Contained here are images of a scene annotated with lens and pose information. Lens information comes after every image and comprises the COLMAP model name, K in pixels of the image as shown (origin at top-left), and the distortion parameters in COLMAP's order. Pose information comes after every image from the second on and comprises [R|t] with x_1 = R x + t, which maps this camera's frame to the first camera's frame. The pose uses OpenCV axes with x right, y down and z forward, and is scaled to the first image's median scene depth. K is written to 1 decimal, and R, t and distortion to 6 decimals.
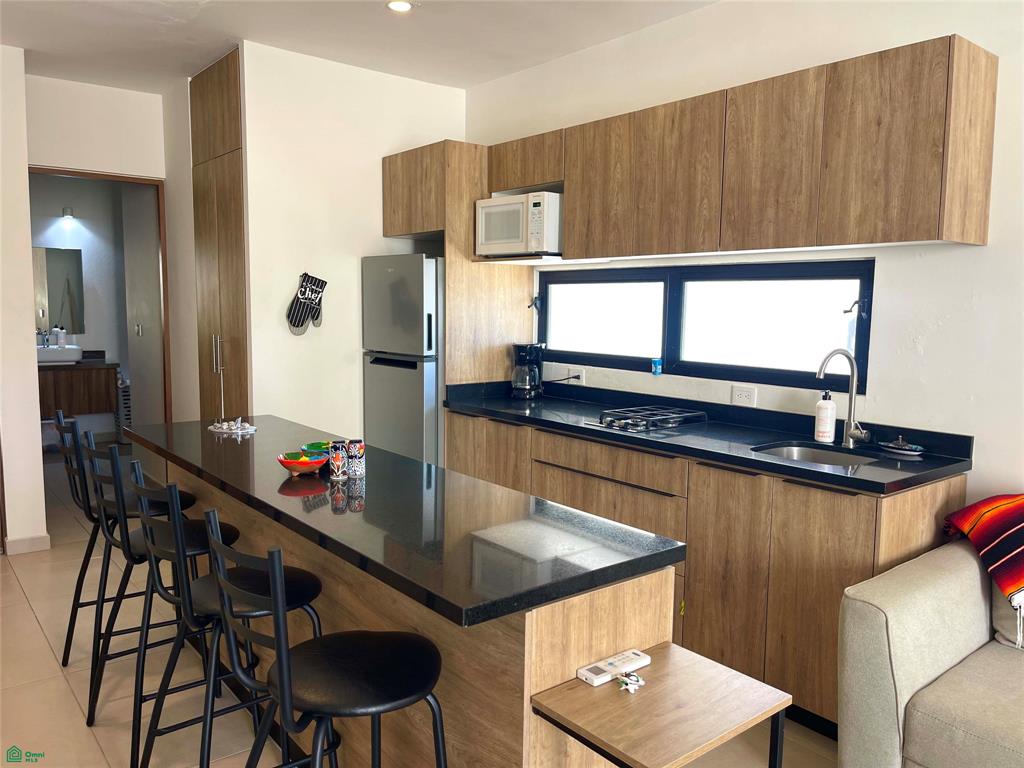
lens RADIAL K [[772.0, 0, 508.3], [0, 772.0, 383.5], [0, 0, 1]] dist [0.070732, -0.088684]
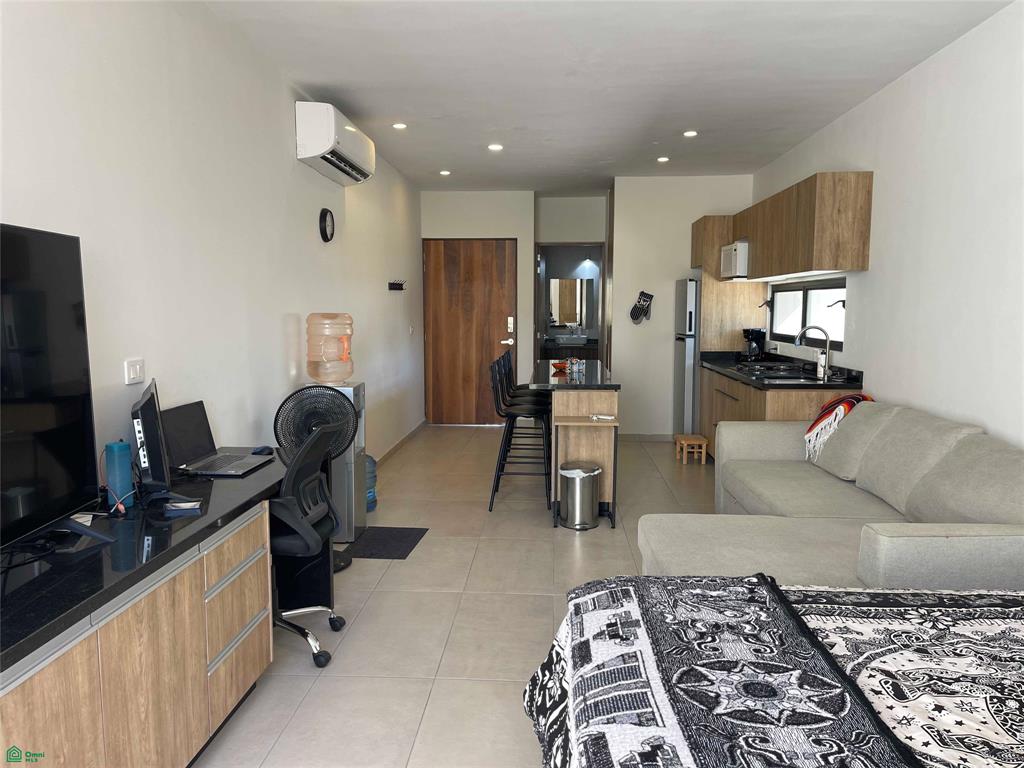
lens RADIAL K [[772.0, 0, 506.8], [0, 772.0, 386.9], [0, 0, 1]] dist [0.070732, -0.088684]
pose [[0.740088, 0.053129, -0.670408, 0.908486], [-0.057356, 0.998229, 0.015790, 0.092960], [0.670060, 0.026766, 0.741824, -0.717201]]
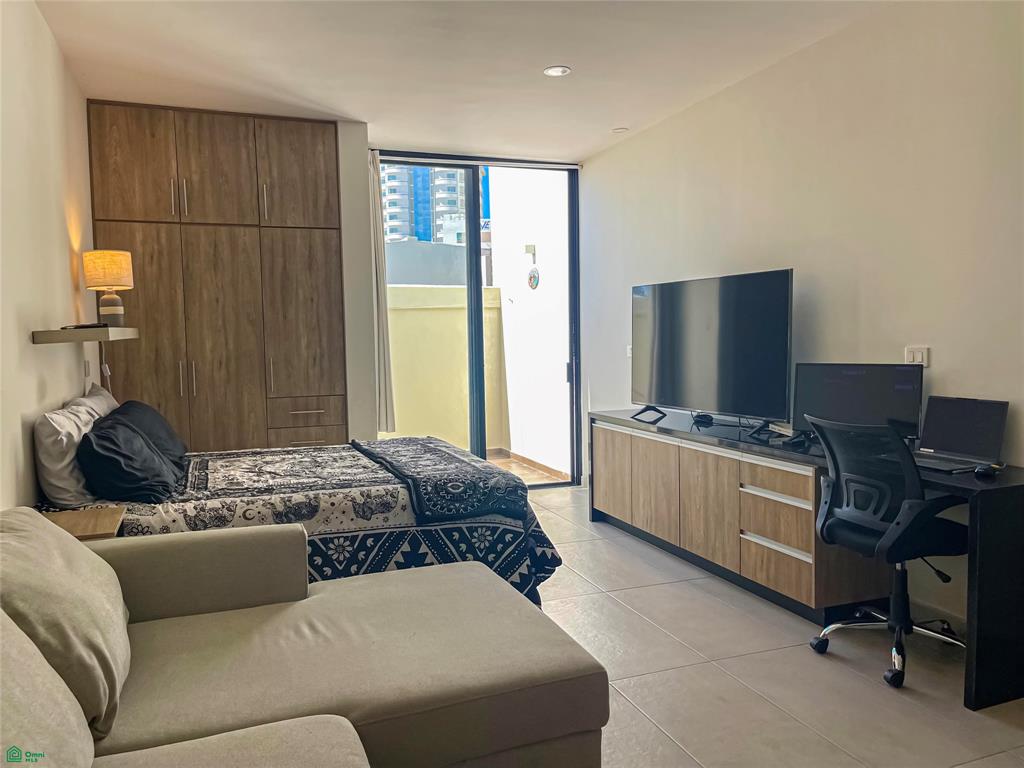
lens RADIAL K [[772.0, 0, 517.9], [0, 772.0, 377.1], [0, 0, 1]] dist [0.070732, -0.088684]
pose [[-0.952662, -0.013945, 0.303711, 0.260501], [0.035633, 0.986942, 0.157088, -0.031420], [-0.301936, 0.160474, -0.939725, 0.672880]]
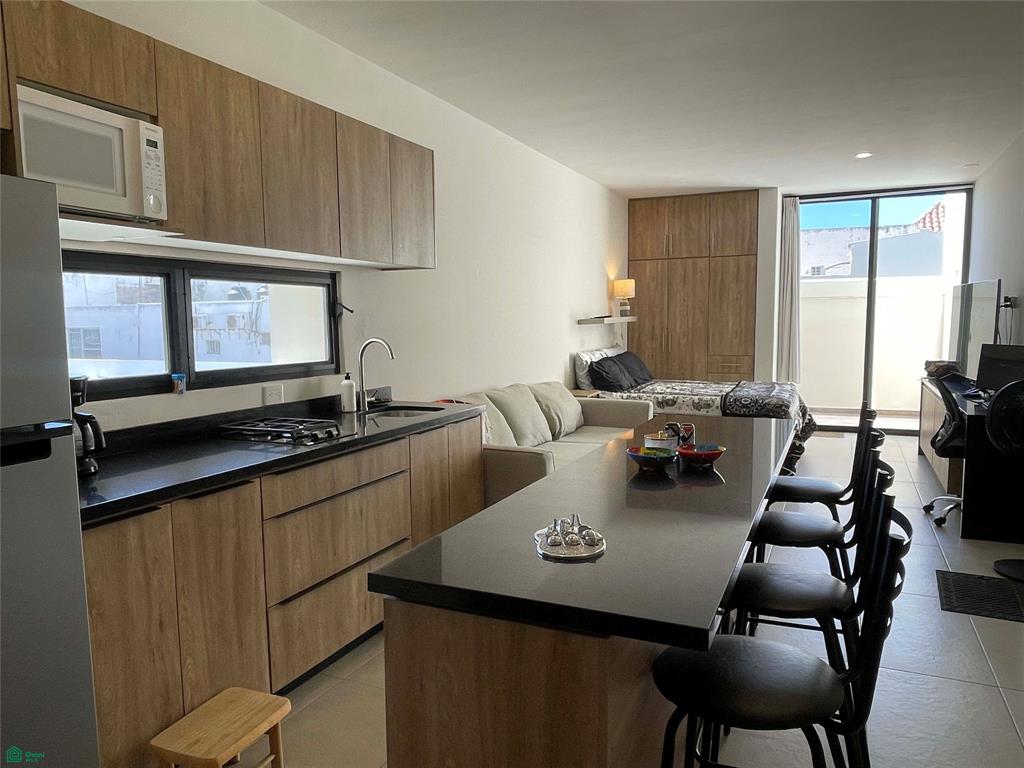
lens RADIAL K [[723.6, 0, 503.8], [0, 723.6, 398.0], [0, 0, 1]] dist [0.013344, -0.029525]
pose [[-0.443044, -0.106437, 0.890159, -0.653825], [0.098844, 0.981074, 0.166504, -0.103236], [-0.891034, 0.161756, -0.424139, 1.069870]]
